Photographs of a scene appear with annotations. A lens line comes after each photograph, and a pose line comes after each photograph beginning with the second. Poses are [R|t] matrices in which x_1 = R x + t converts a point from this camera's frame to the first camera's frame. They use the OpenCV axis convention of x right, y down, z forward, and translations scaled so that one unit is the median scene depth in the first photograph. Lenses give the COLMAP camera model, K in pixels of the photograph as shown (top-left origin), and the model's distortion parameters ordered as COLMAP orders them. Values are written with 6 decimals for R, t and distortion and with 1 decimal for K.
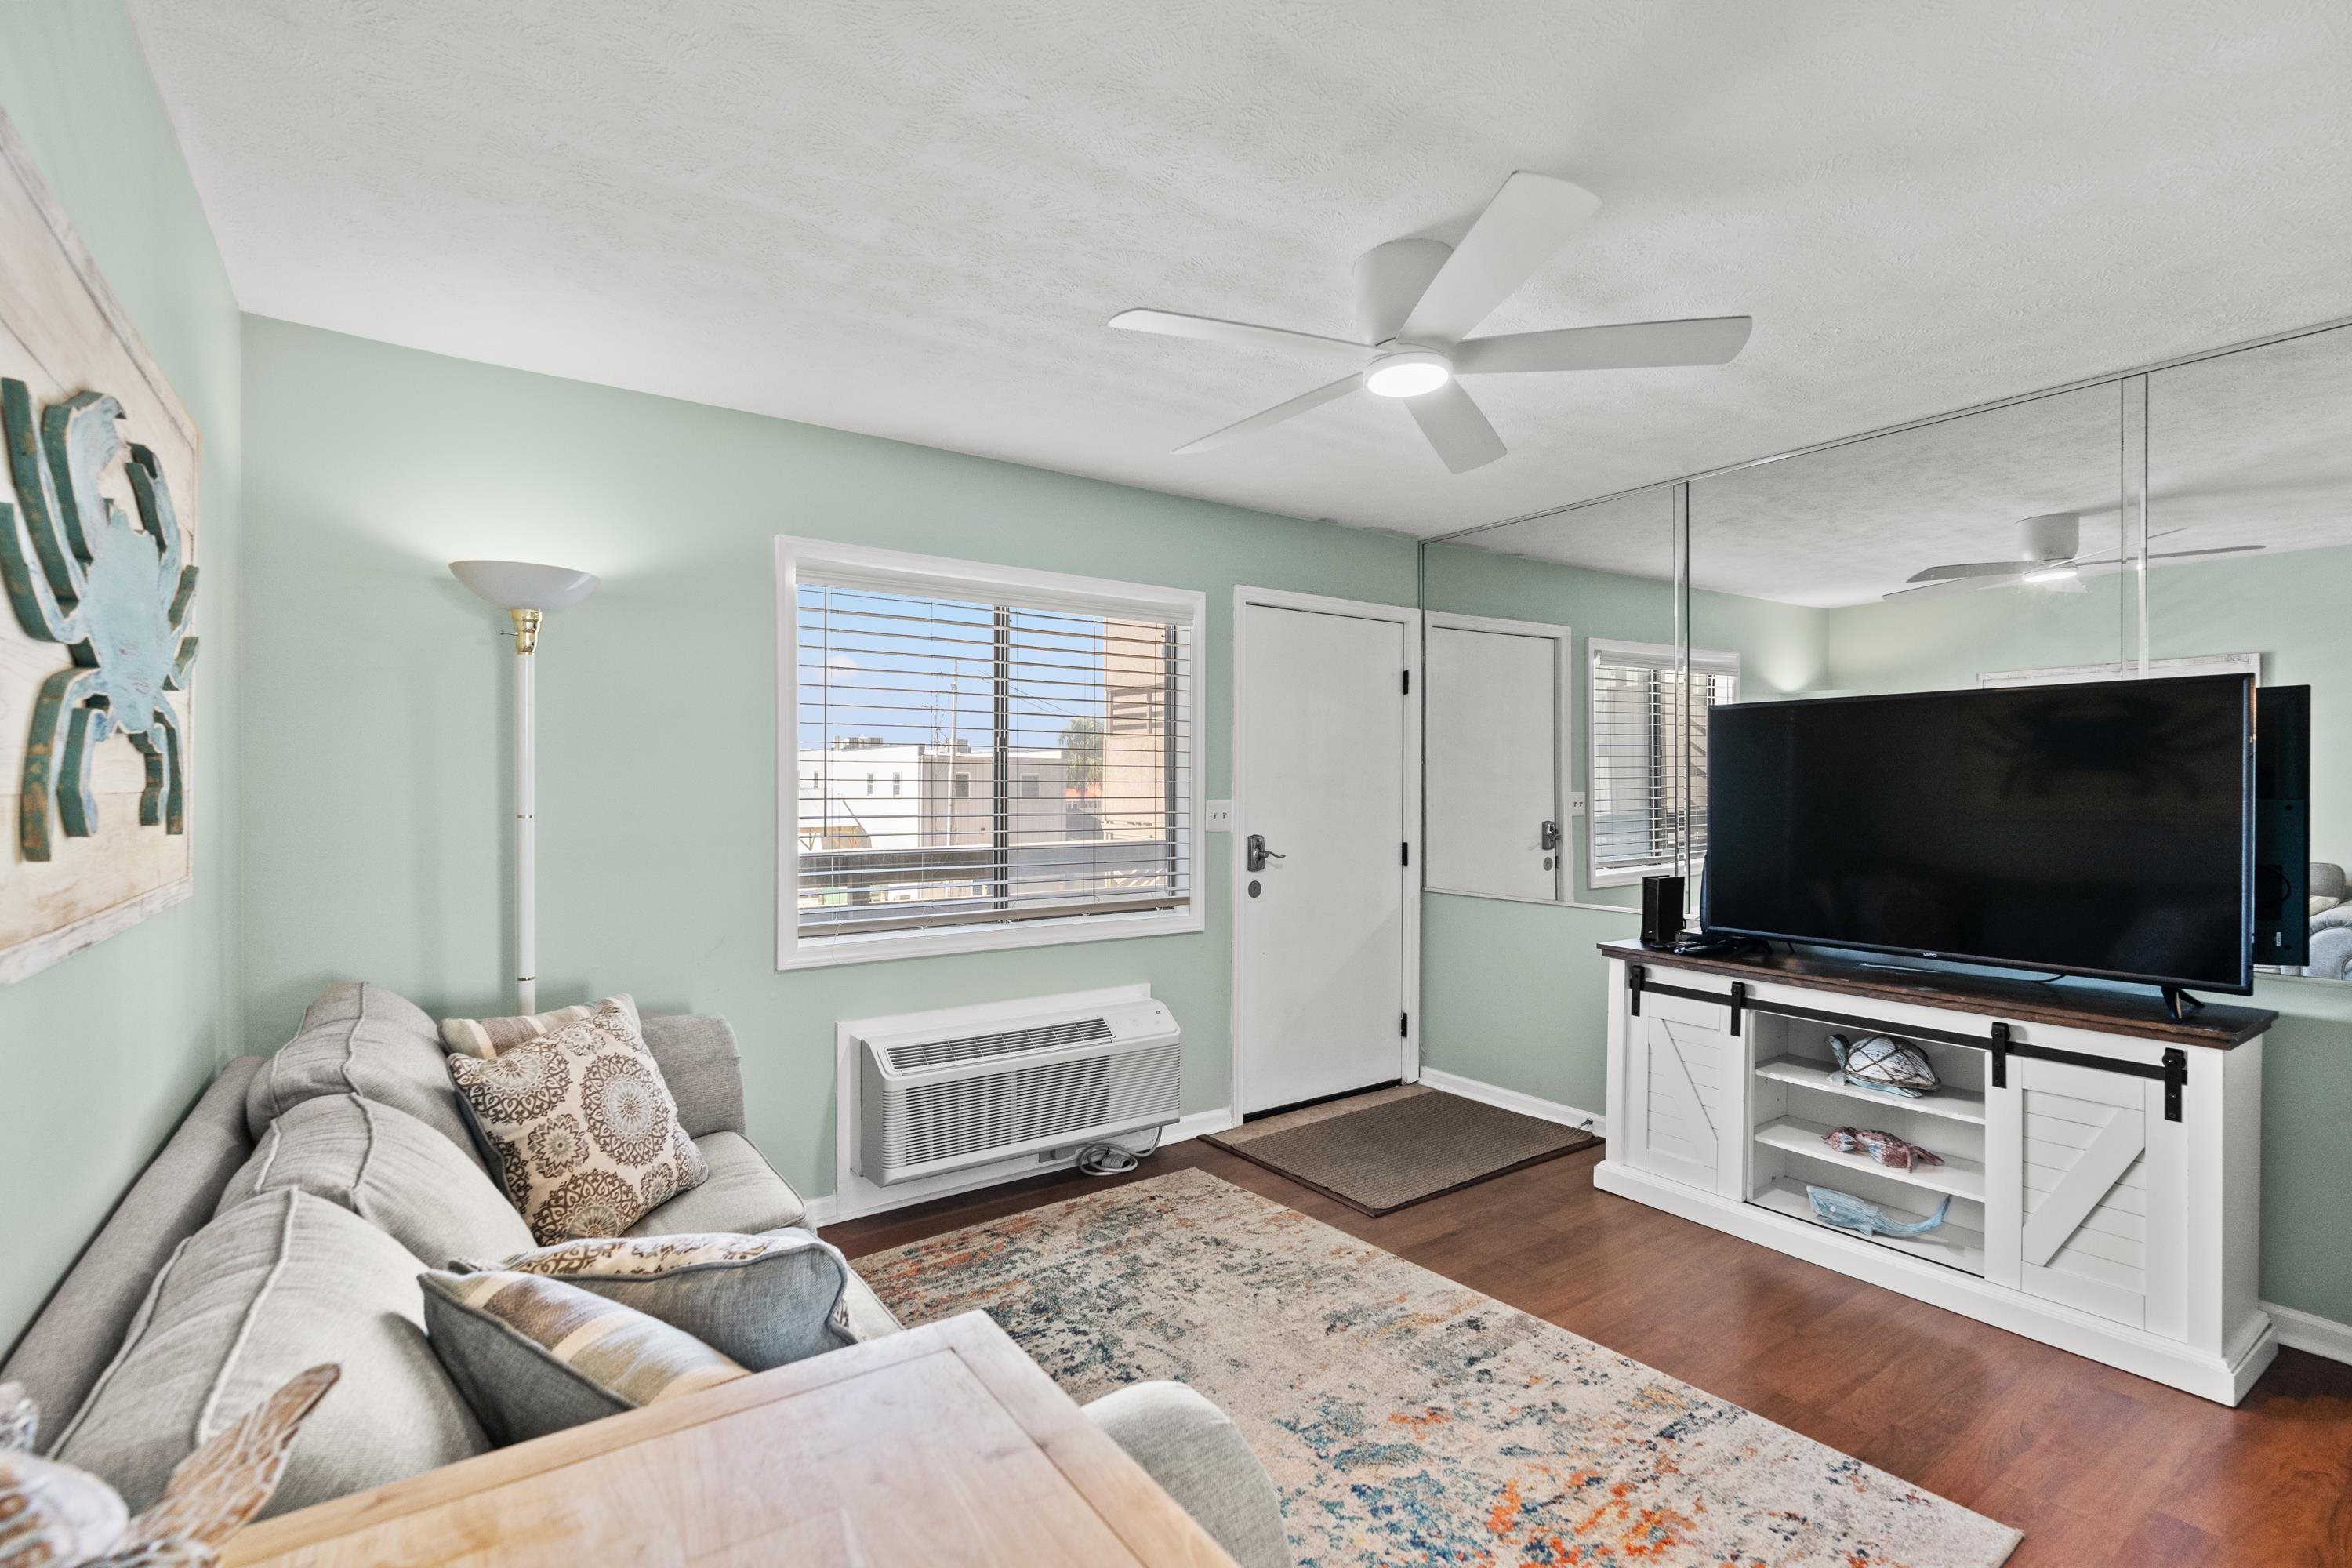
lens RADIAL K [[1054.7, 0, 1176.0], [0, 1054.7, 784.0], [0, 0, 1]] dist [-0.031134, 0.000291]
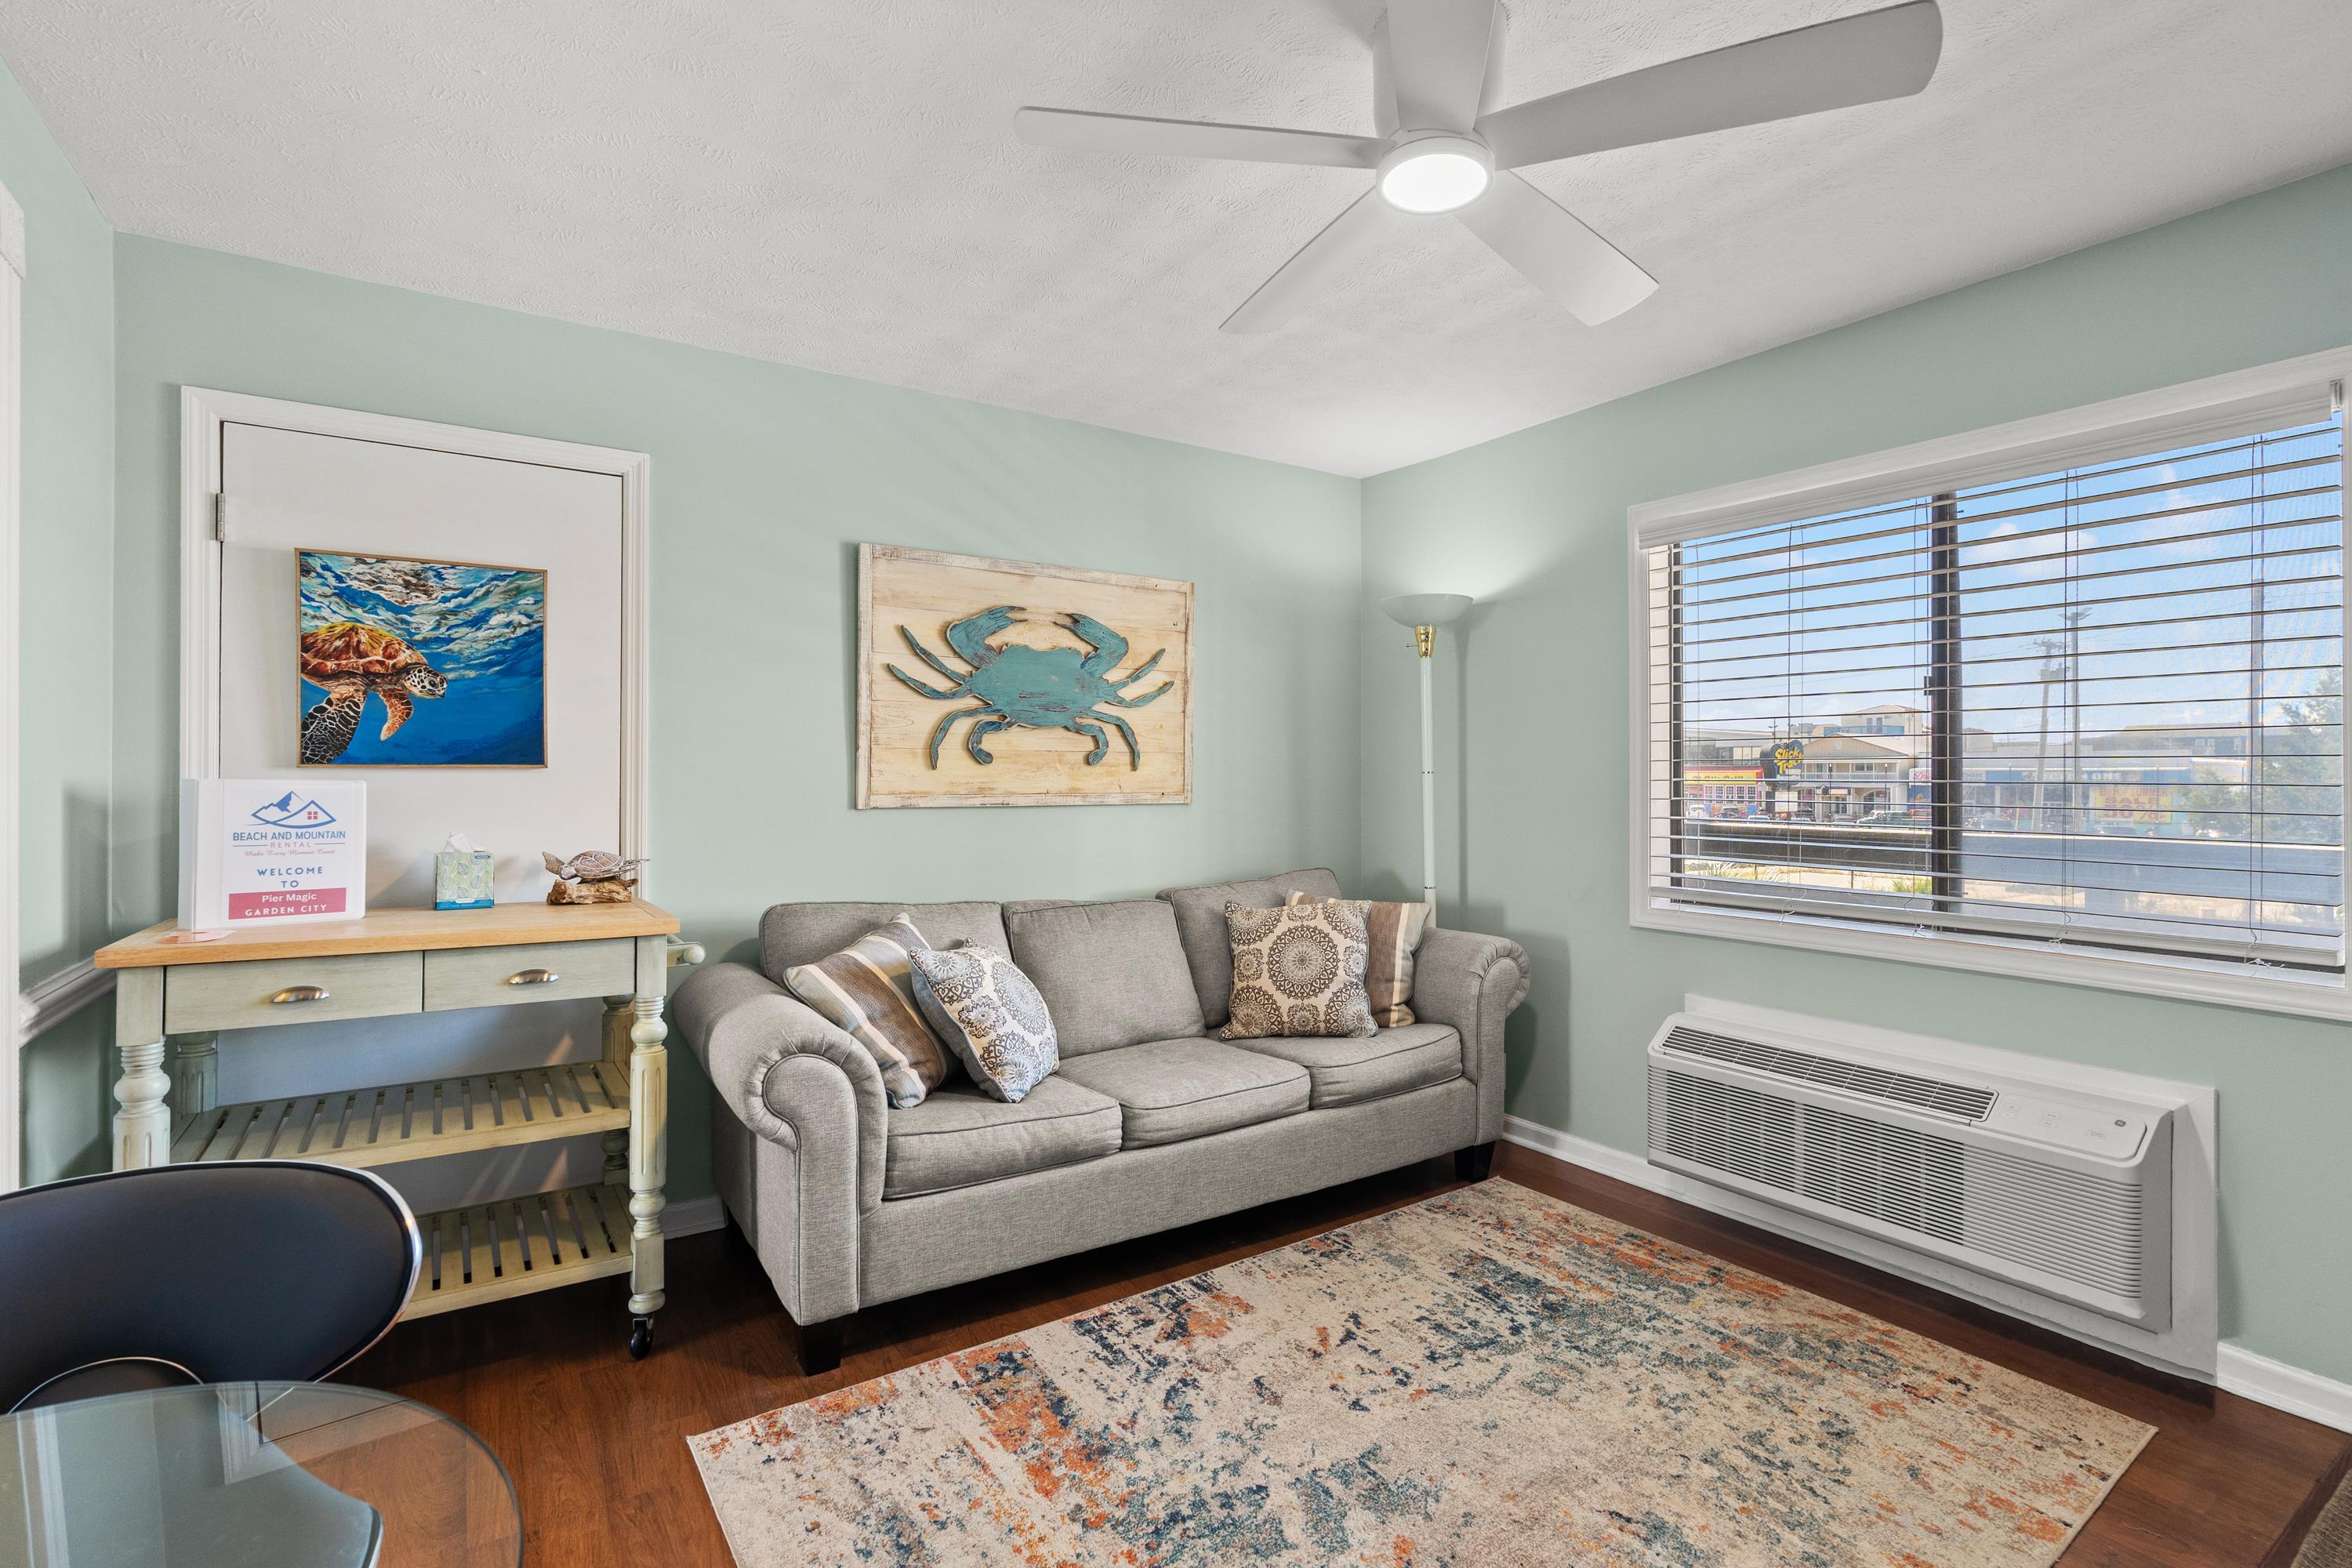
lens RADIAL K [[1076.2, 0, 1171.0], [0, 1076.2, 765.6], [0, 0, 1]] dist [-0.002478, 0.000319]
pose [[-0.048878, -0.005737, -0.998788, 0.757590], [0.002752, 0.999979, -0.005878, 0.026211], [0.998801, -0.003036, -0.048861, 0.644137]]
